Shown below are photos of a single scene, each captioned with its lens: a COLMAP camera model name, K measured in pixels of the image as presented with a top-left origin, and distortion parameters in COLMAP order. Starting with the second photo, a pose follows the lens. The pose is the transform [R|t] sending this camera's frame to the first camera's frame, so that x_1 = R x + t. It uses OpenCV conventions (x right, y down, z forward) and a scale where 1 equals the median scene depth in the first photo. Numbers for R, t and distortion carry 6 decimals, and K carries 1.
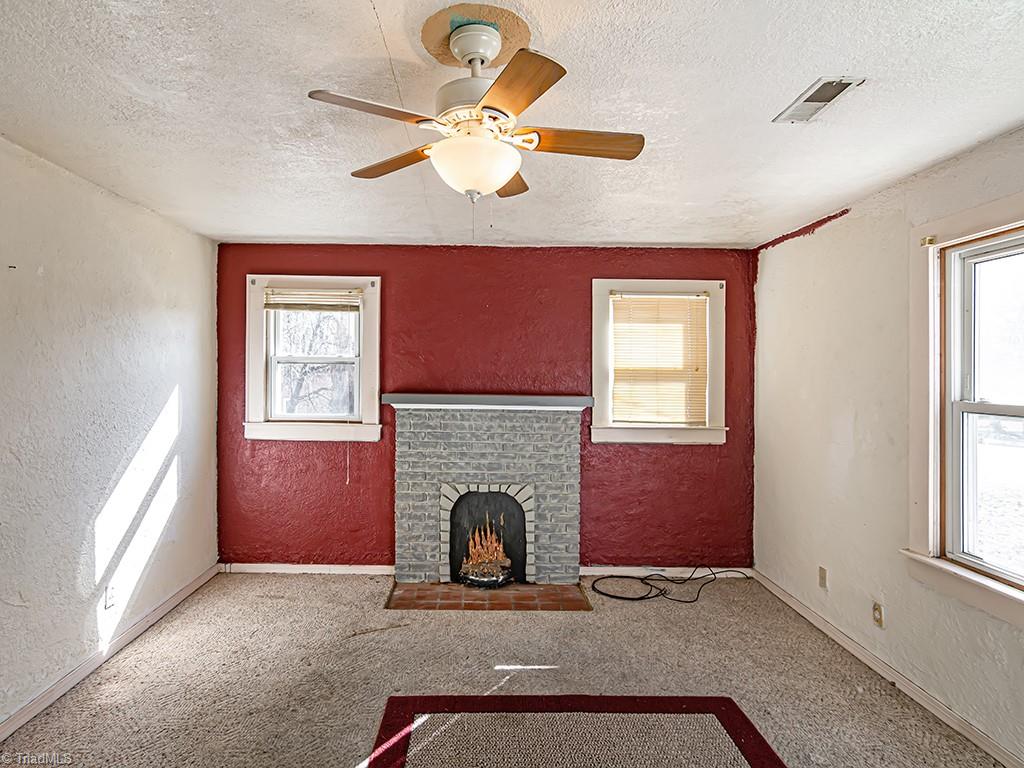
lens RADIAL K [[549.3, 0, 512.0], [0, 549.3, 384.0], [0, 0, 1]] dist [-0.000636, -0.000716]
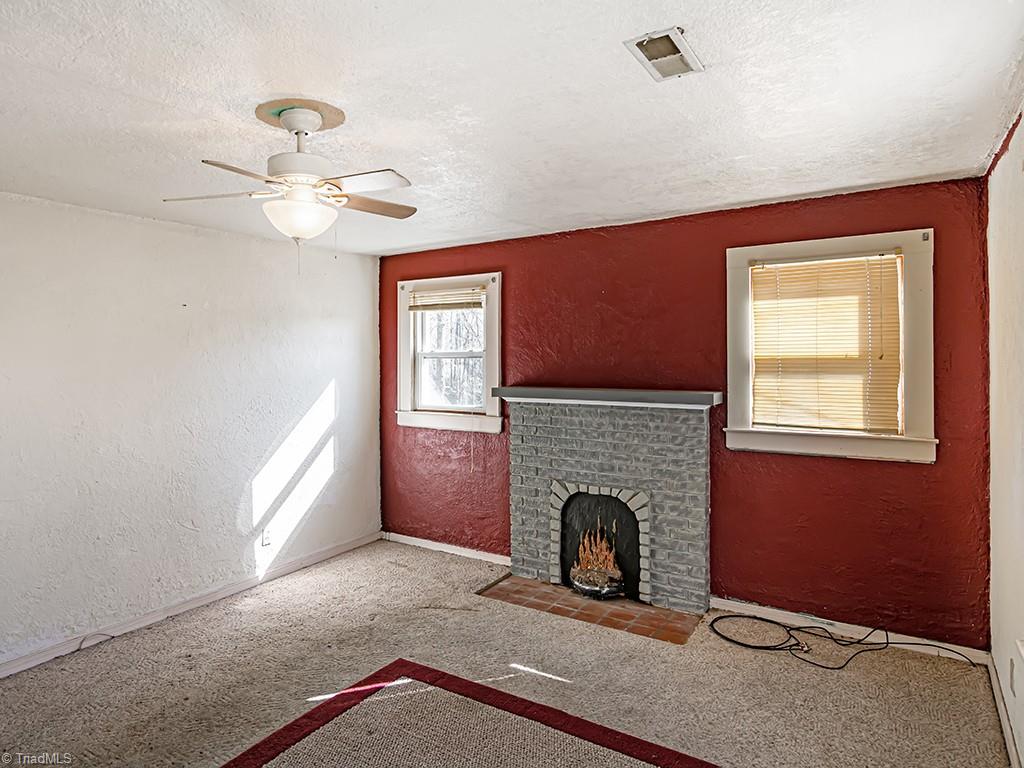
lens RADIAL K [[652.2, 0, 510.2], [0, 652.2, 365.4], [0, 0, 1]] dist [-0.000903, 0.000045]
pose [[0.820947, -0.008242, -0.570945, 0.464692], [0.008163, 0.999963, -0.002698, -0.018504], [0.570946, -0.002446, 0.820984, 0.017418]]
